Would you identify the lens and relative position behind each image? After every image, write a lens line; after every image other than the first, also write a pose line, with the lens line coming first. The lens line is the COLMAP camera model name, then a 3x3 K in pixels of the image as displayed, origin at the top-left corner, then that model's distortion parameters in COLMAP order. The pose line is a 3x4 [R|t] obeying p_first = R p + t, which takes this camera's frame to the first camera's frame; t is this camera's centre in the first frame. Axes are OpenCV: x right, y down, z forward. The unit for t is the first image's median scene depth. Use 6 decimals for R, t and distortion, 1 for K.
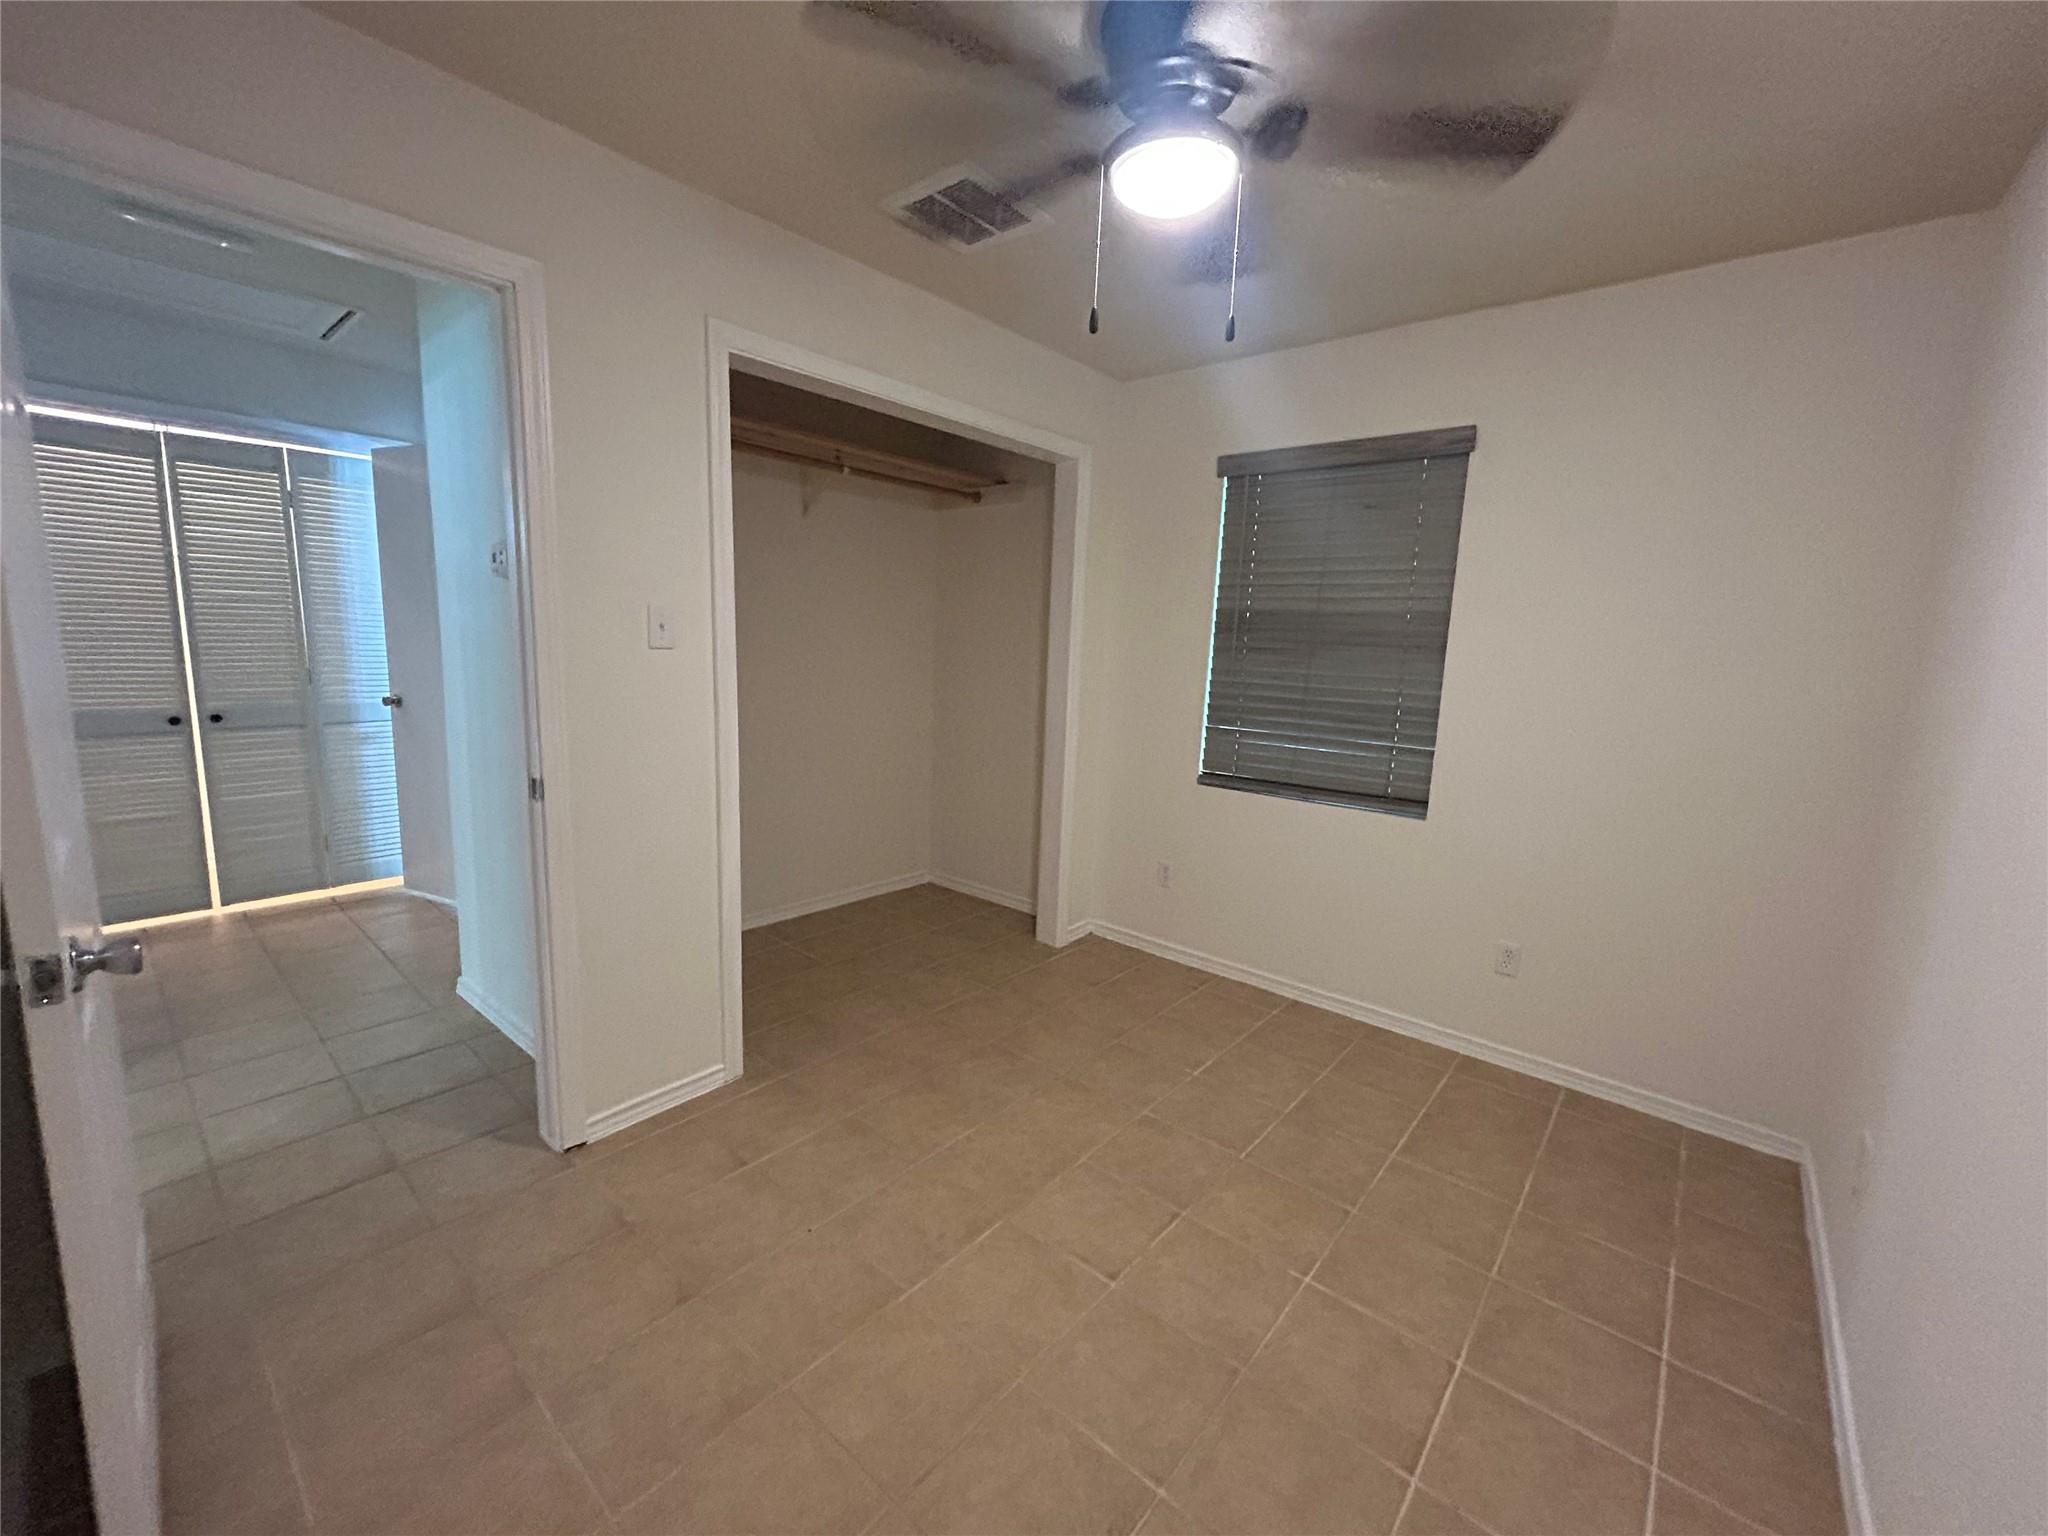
lens RADIAL K [[818.3, 0, 1027.2], [0, 818.3, 764.2], [0, 0, 1]] dist [0.000681, -0.000116]
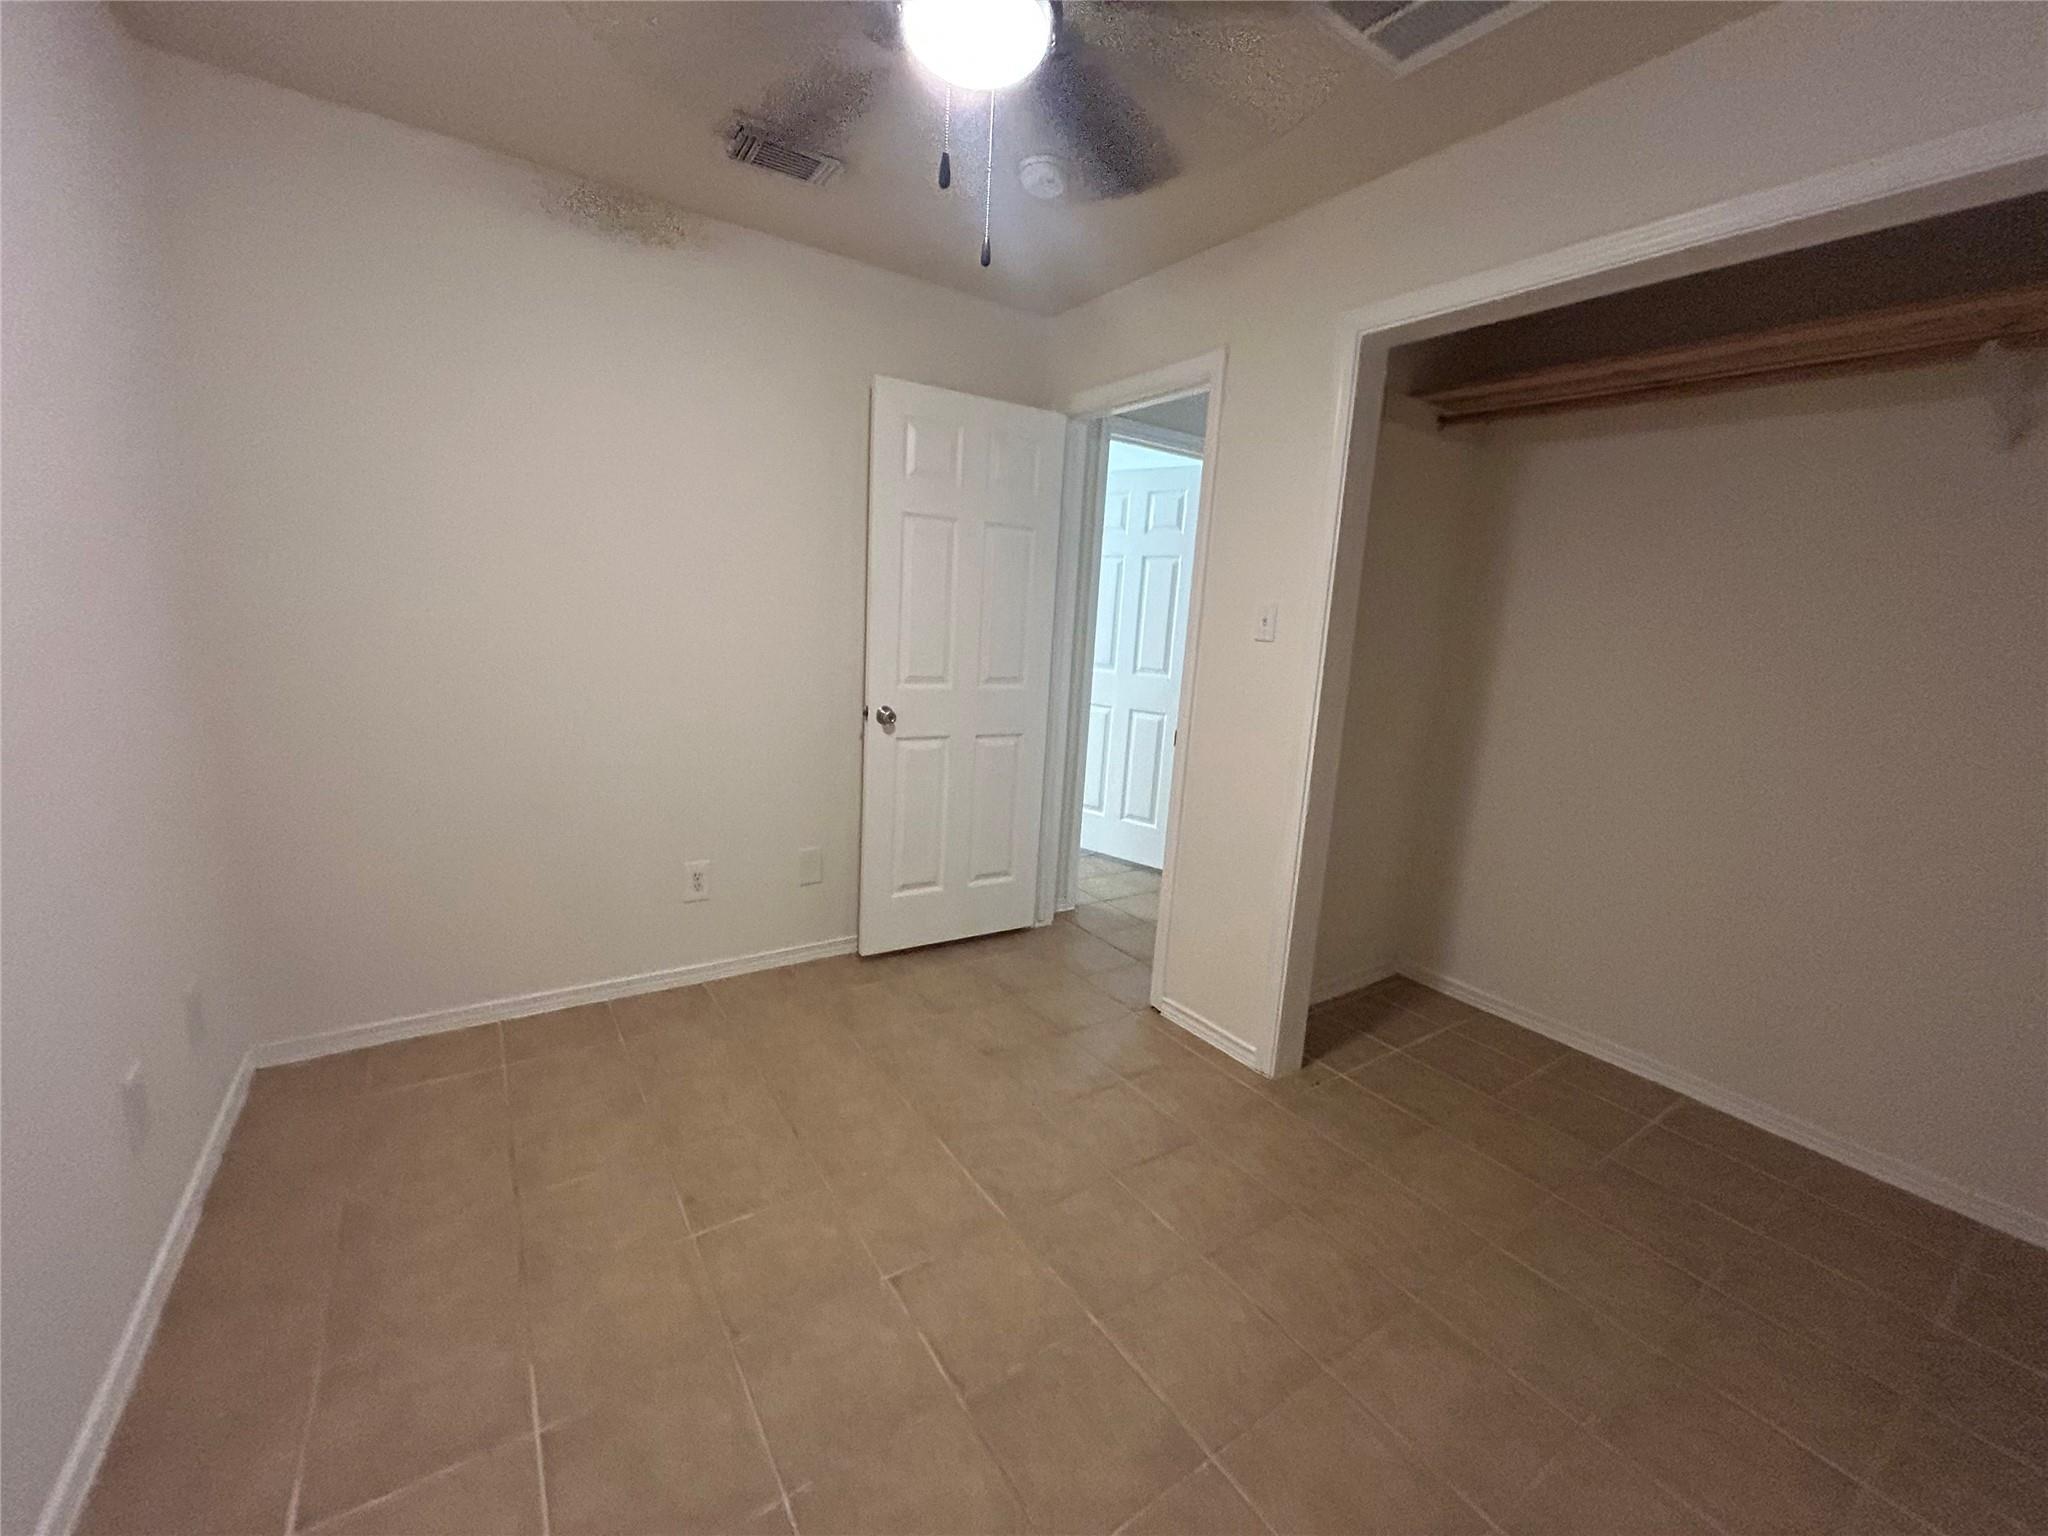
lens RADIAL K [[818.3, 0, 1027.2], [0, 818.3, 764.2], [0, 0, 1]] dist [0.000681, -0.000116]
pose [[-0.248919, 0.134666, -0.959117, 0.713473], [-0.224210, 0.955374, 0.192329, -0.121920], [0.942215, 0.262918, -0.207617, 0.952992]]
